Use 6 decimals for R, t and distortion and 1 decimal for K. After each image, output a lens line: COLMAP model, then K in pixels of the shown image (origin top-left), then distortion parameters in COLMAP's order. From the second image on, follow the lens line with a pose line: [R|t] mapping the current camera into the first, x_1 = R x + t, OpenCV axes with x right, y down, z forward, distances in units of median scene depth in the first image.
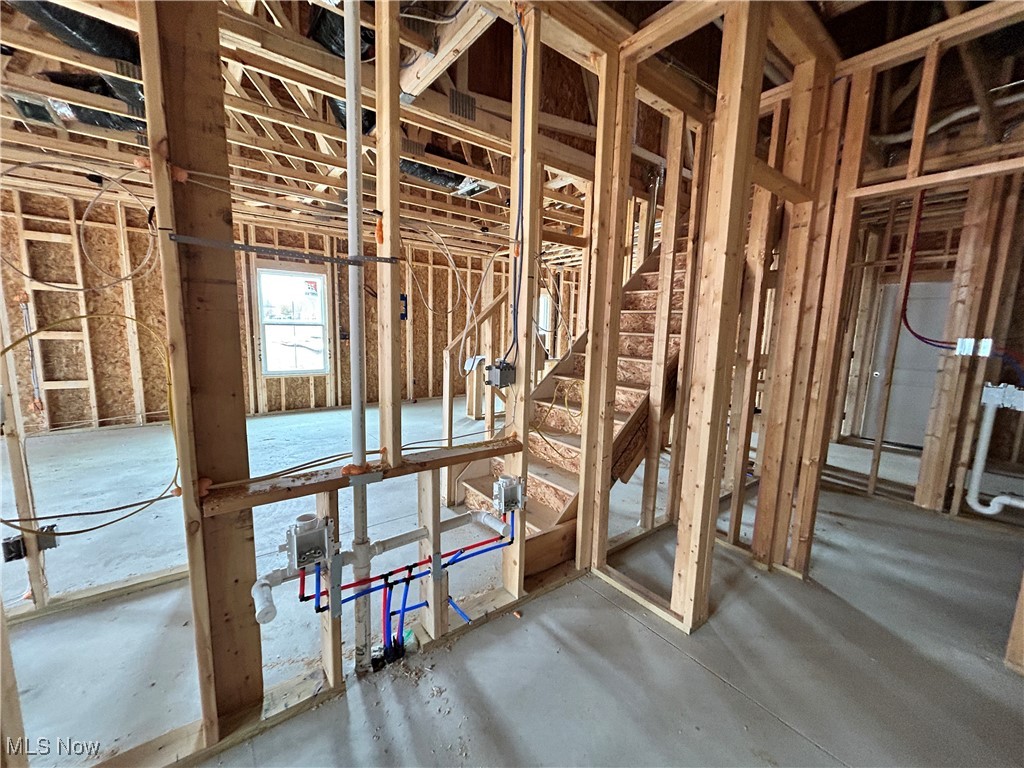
lens RADIAL K [[411.6, 0, 514.4], [0, 411.6, 384.7], [0, 0, 1]] dist [-0.004120, 0.000511]
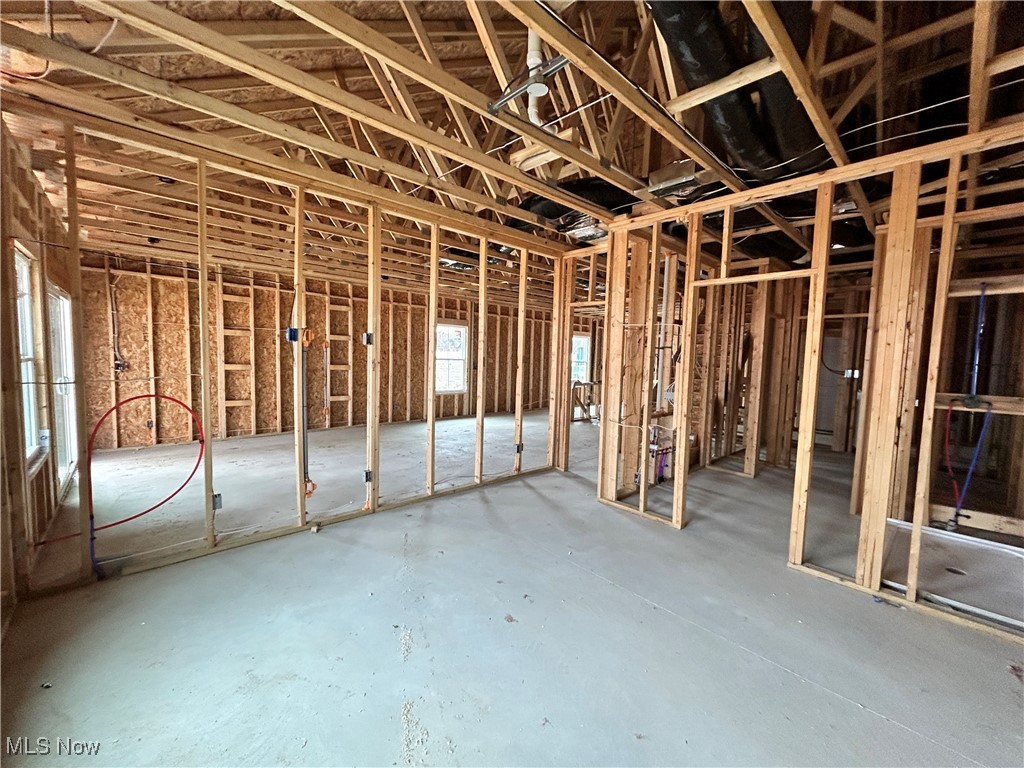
lens RADIAL K [[411.6, 0, 510.7], [0, 411.6, 384.0], [0, 0, 1]] dist [-0.004120, 0.000511]
pose [[0.995921, -0.002990, 0.090183, -0.465351], [0.009420, 0.997435, -0.070955, 0.053006], [-0.089740, 0.071515, 0.993394, -0.527593]]
